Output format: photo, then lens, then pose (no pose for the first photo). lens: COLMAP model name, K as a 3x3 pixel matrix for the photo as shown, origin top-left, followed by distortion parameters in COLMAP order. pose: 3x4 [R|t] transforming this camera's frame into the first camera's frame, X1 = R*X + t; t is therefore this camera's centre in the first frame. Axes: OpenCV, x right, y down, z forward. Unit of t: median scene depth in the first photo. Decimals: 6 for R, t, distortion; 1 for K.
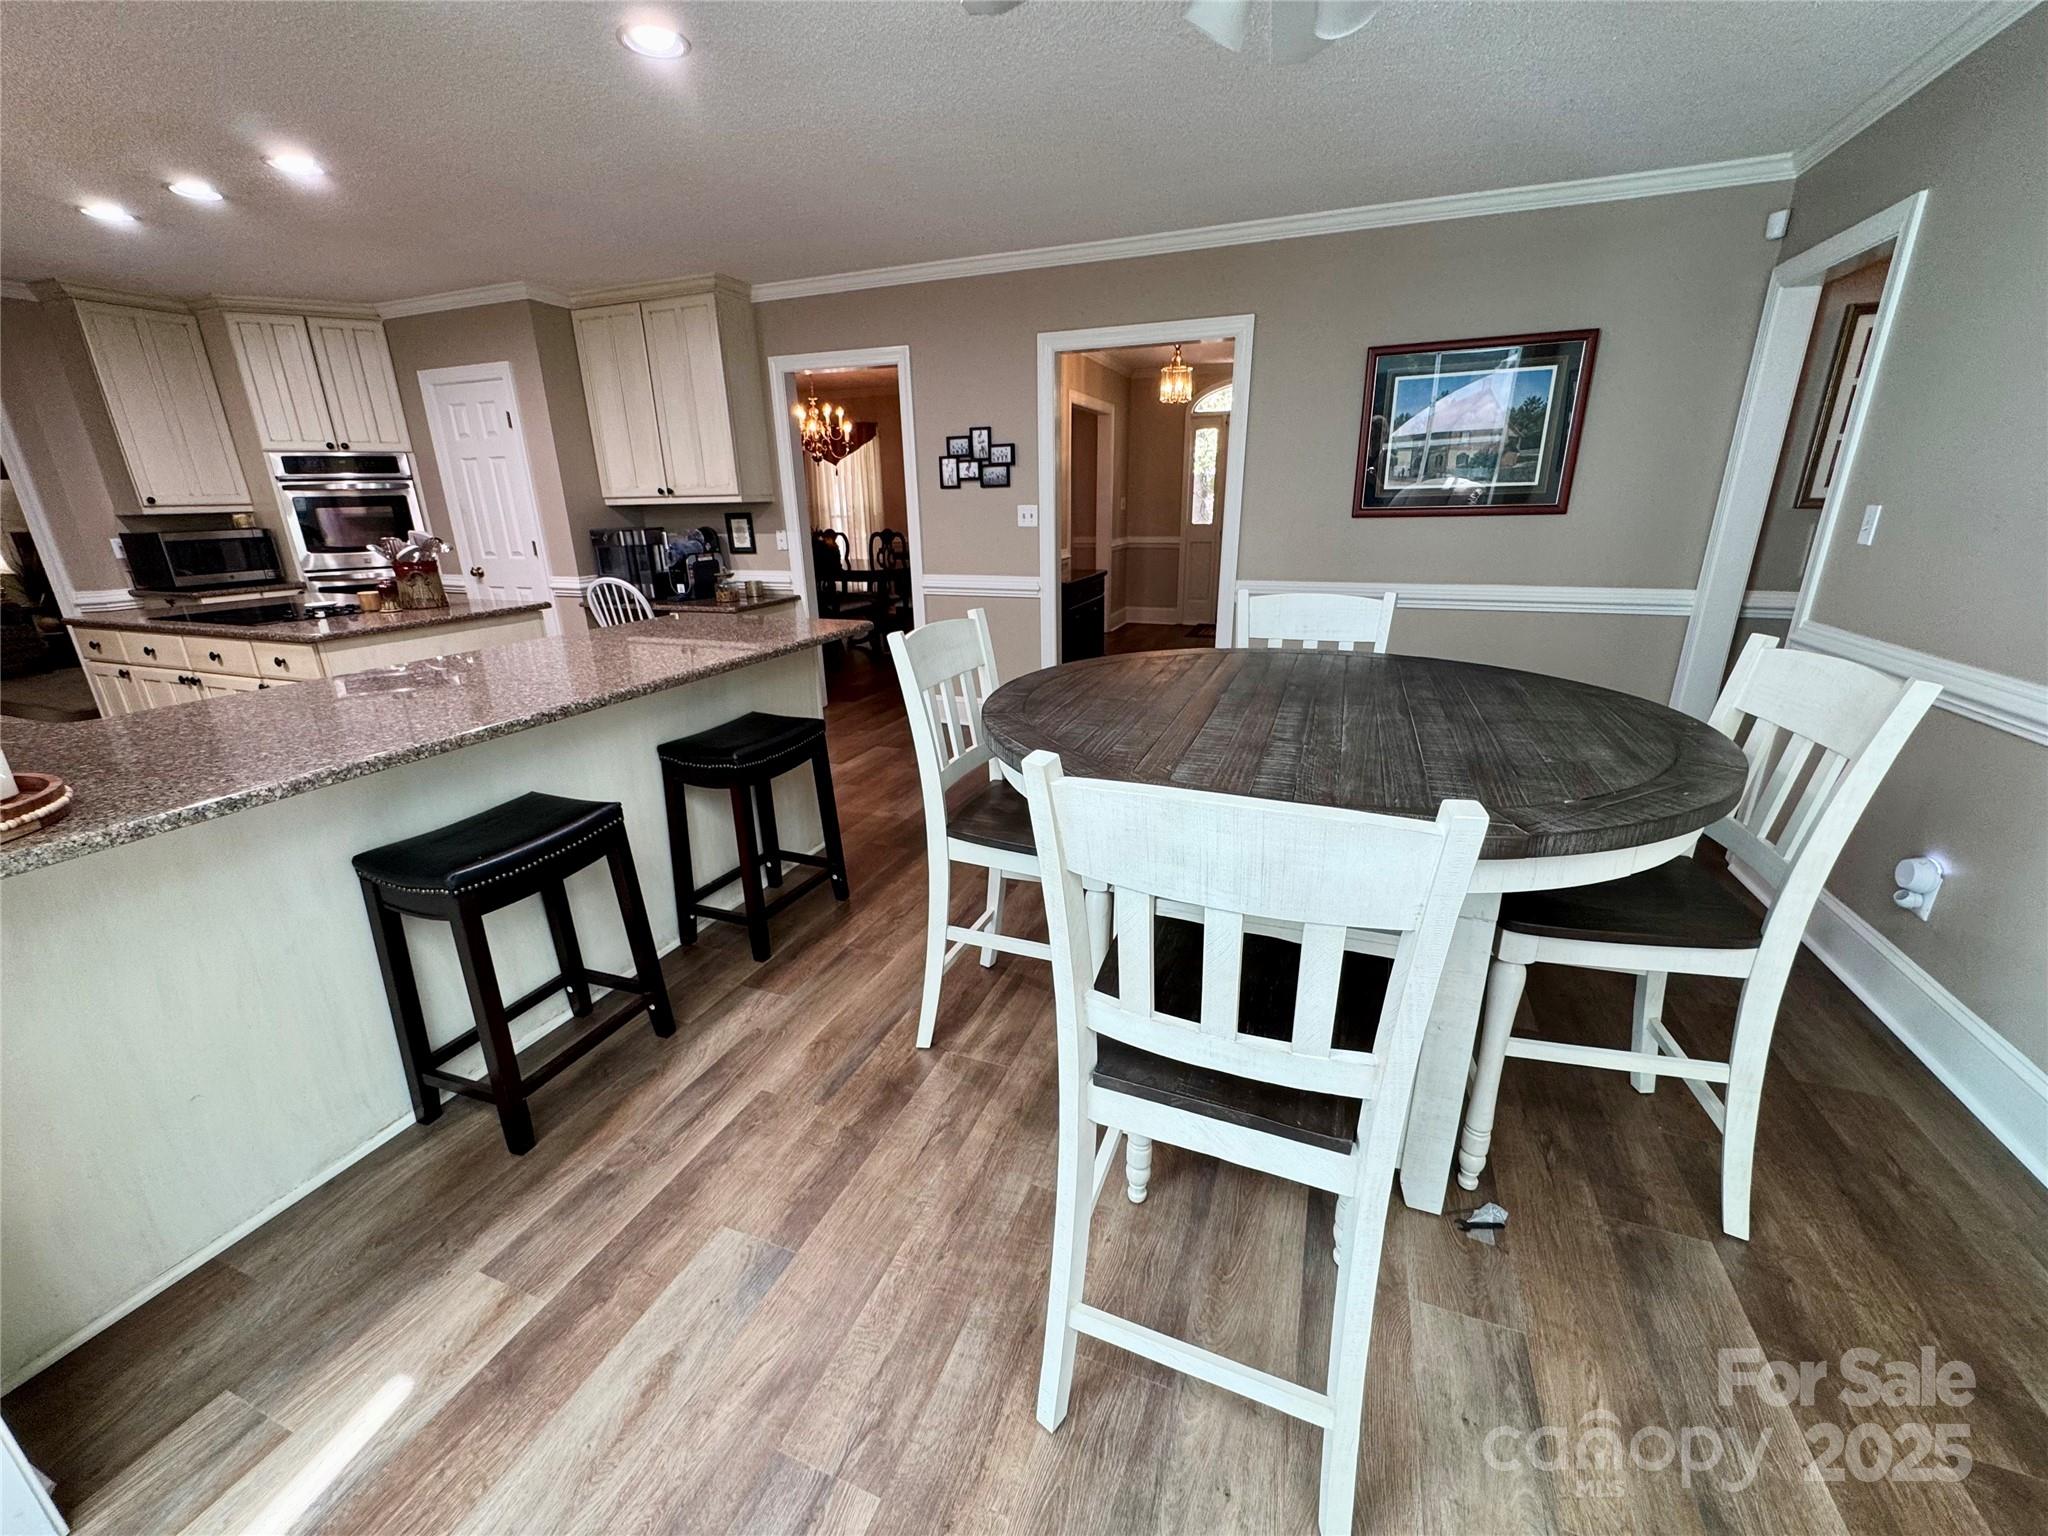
lens RADIAL K [[817.8, 0, 1021.9], [0, 817.8, 771.0], [0, 0, 1]] dist [-0.003523, 0.000506]
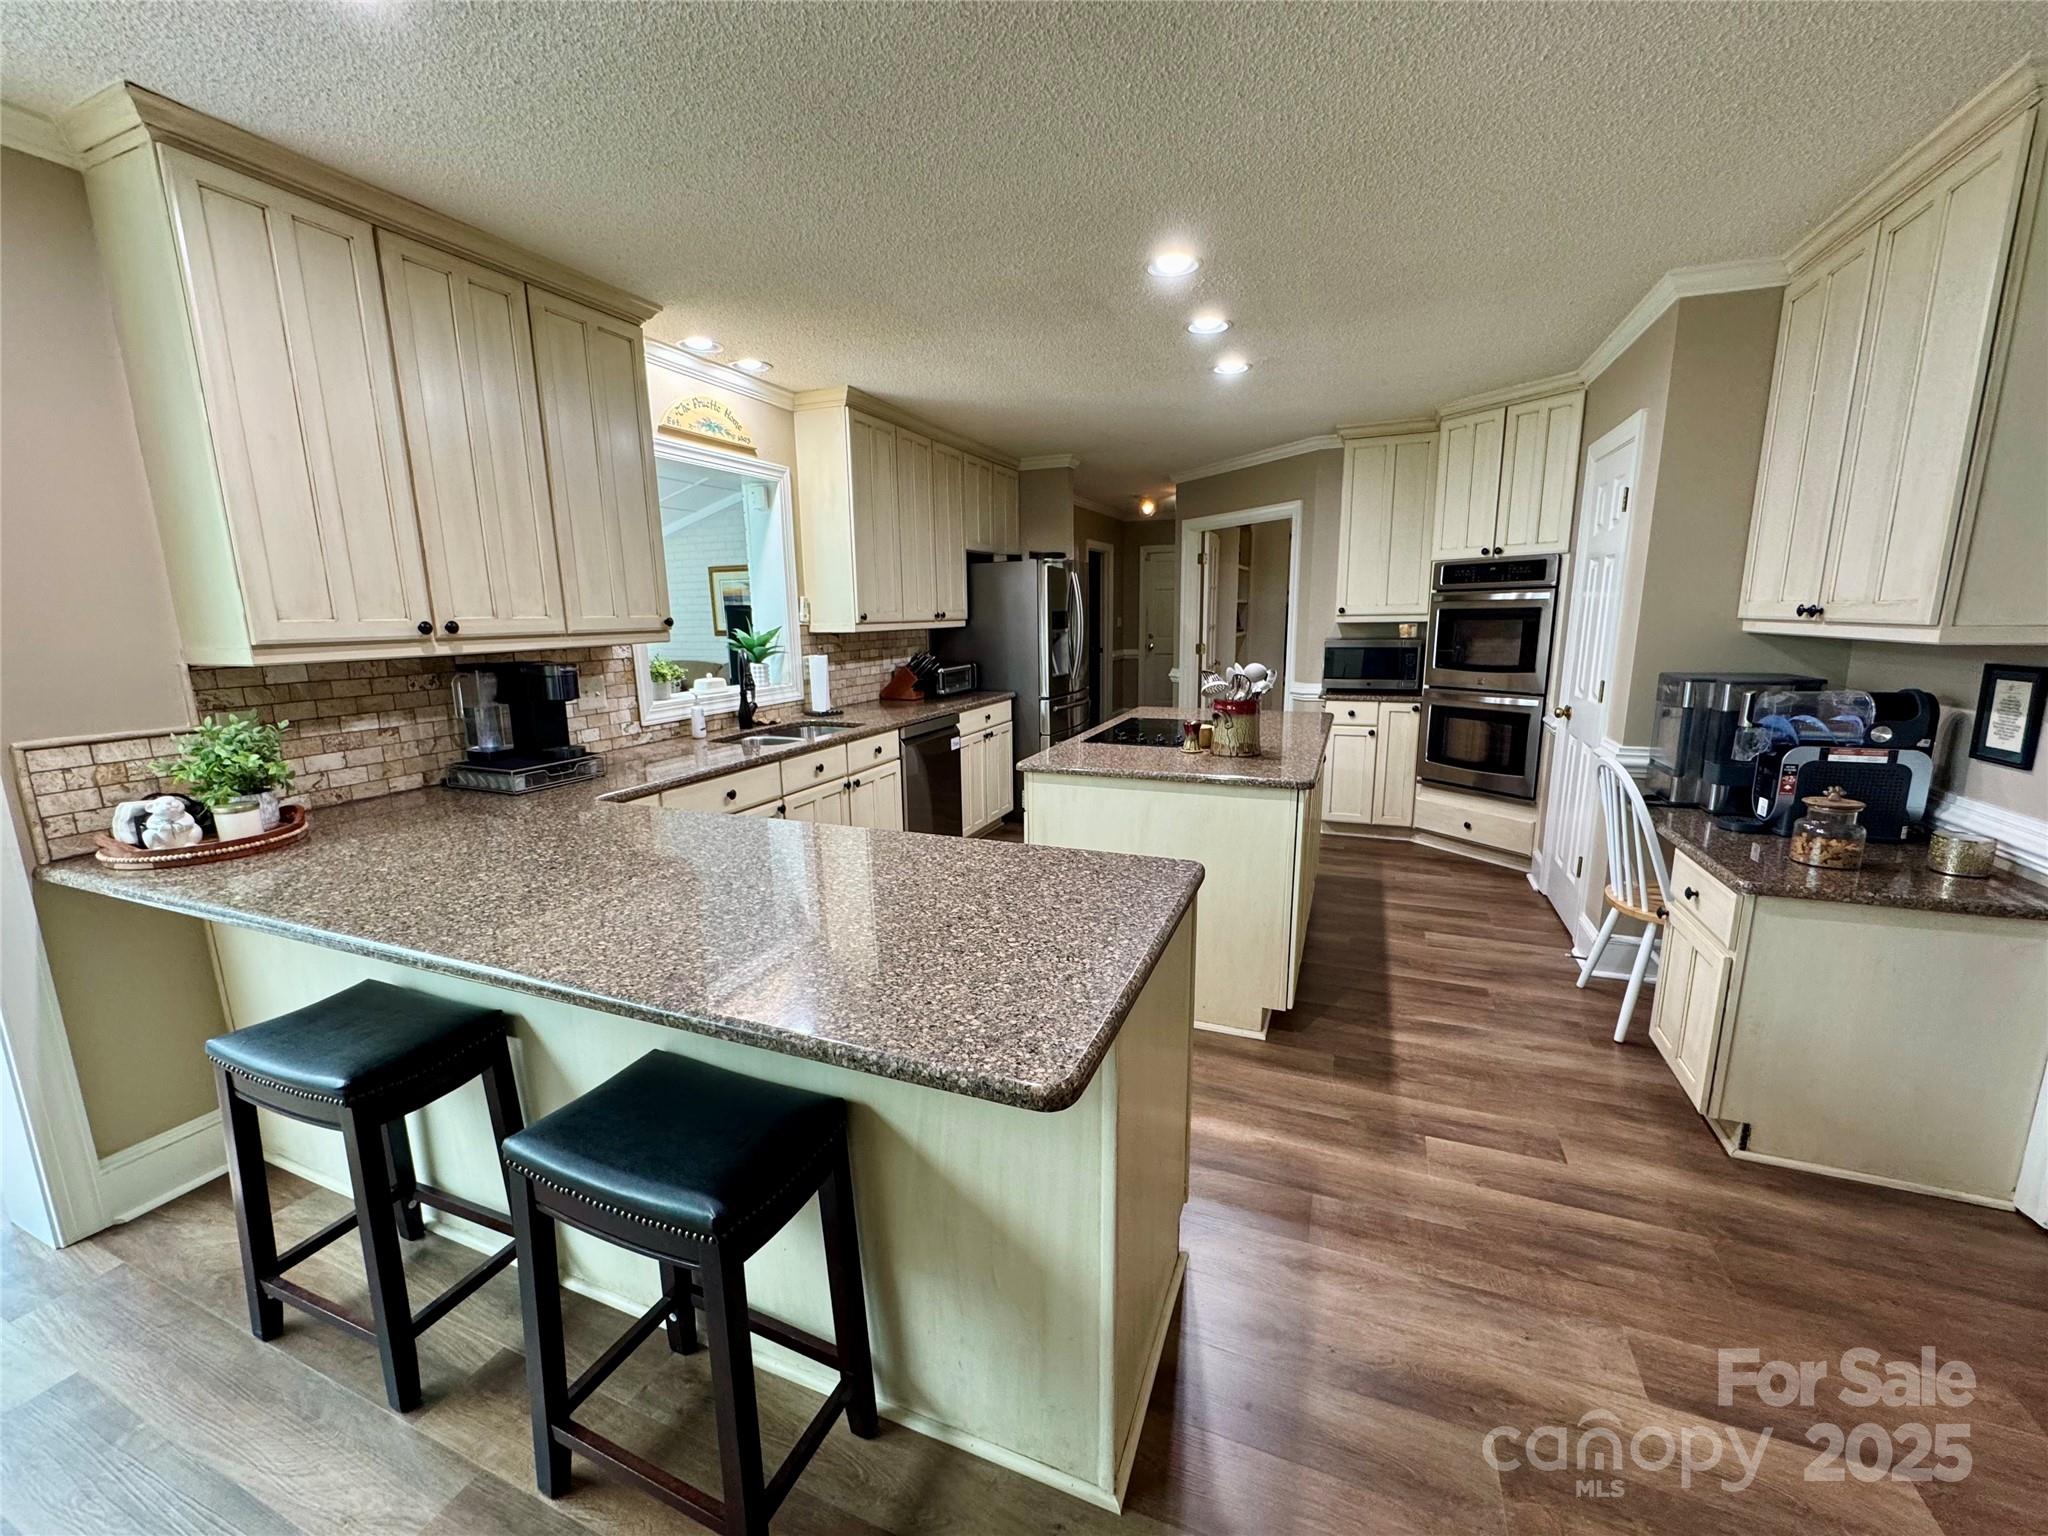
lens RADIAL K [[817.8, 0, 1021.9], [0, 817.8, 771.0], [0, 0, 1]] dist [-0.003523, 0.000506]
pose [[-0.017815, 0.211550, -0.977205, 0.057093], [-0.302225, 0.930501, 0.206949, -0.215853], [0.953070, 0.299022, 0.047359, 0.568798]]
